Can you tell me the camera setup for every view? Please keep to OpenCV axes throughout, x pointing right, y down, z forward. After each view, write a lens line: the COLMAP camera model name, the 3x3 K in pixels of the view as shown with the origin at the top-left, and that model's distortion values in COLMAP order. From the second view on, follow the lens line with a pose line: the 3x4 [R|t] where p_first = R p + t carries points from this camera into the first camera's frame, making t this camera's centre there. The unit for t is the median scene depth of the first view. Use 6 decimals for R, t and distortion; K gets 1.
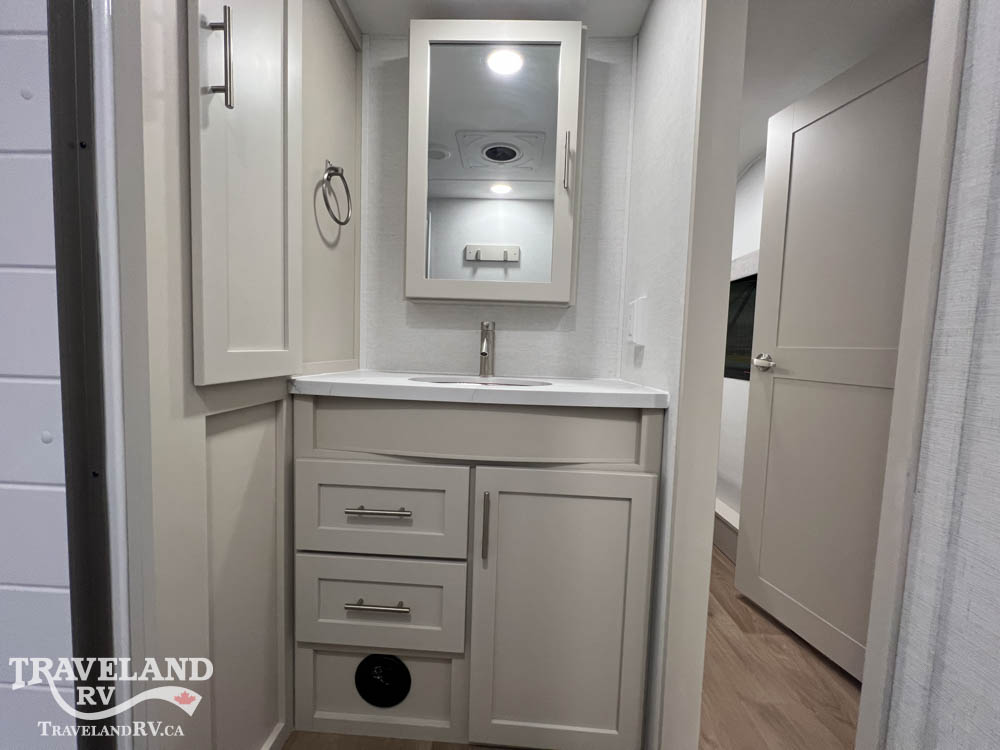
lens RADIAL K [[398.6, 0, 496.6], [0, 398.6, 373.3], [0, 0, 1]] dist [-0.002883, -0.000431]
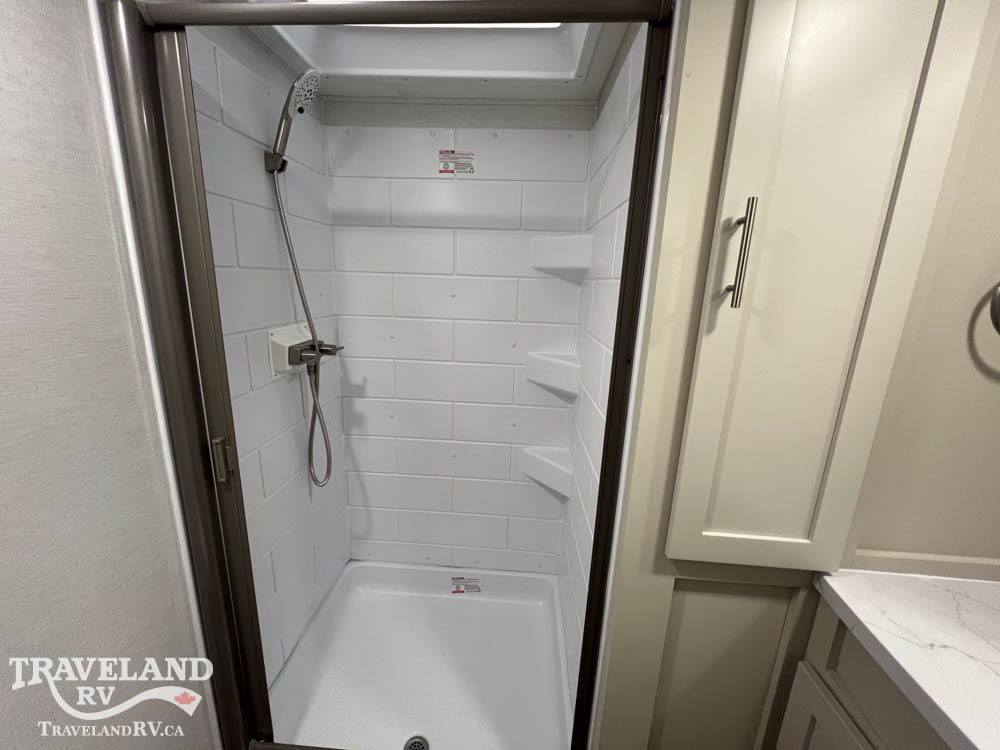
lens RADIAL K [[398.6, 0, 496.6], [0, 398.6, 373.3], [0, 0, 1]] dist [-0.002883, -0.000431]
pose [[-0.009778, 0.199126, -0.979925, 0.232448], [-0.106211, 0.974222, 0.199027, -0.600420], [0.994296, 0.106025, 0.011623, 0.432945]]
